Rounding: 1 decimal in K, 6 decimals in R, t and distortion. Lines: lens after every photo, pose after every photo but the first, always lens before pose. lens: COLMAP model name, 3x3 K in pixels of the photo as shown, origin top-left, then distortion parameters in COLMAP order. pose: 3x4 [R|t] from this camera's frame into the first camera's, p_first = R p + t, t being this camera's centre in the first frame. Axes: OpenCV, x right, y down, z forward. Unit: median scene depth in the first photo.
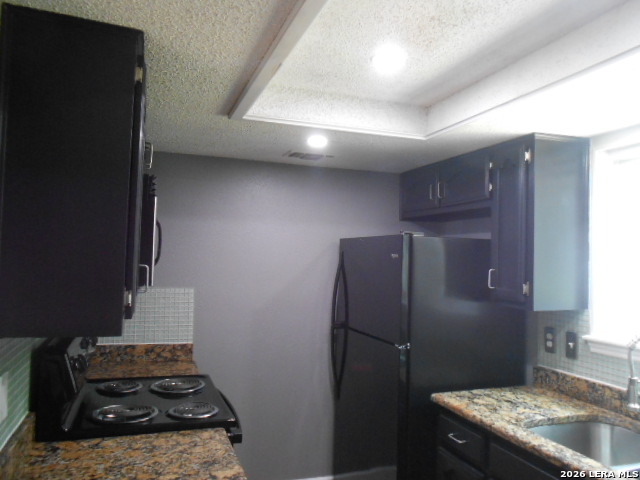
lens RADIAL K [[502.4, 0, 320.5], [0, 502.4, 246.1], [0, 0, 1]] dist [-0.038504, 0.050122]
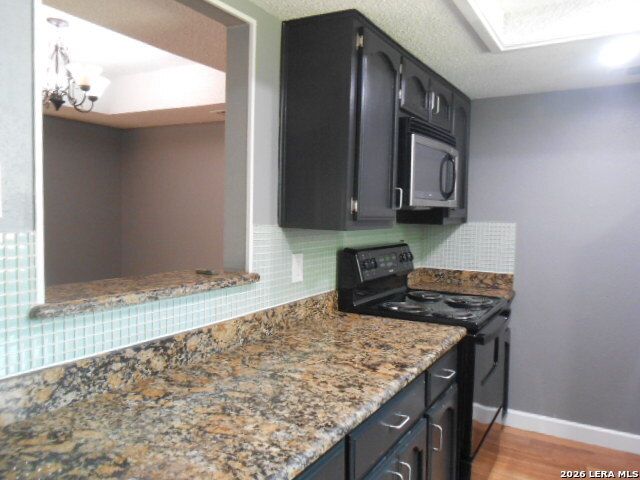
lens RADIAL K [[502.4, 0, 320.5], [0, 502.4, 246.1], [0, 0, 1]] dist [-0.038504, 0.050122]
pose [[0.646814, 0.037890, -0.761706, 0.375993], [0.019040, 0.997651, 0.065795, 0.073037], [0.762410, -0.057061, 0.644573, 0.003878]]
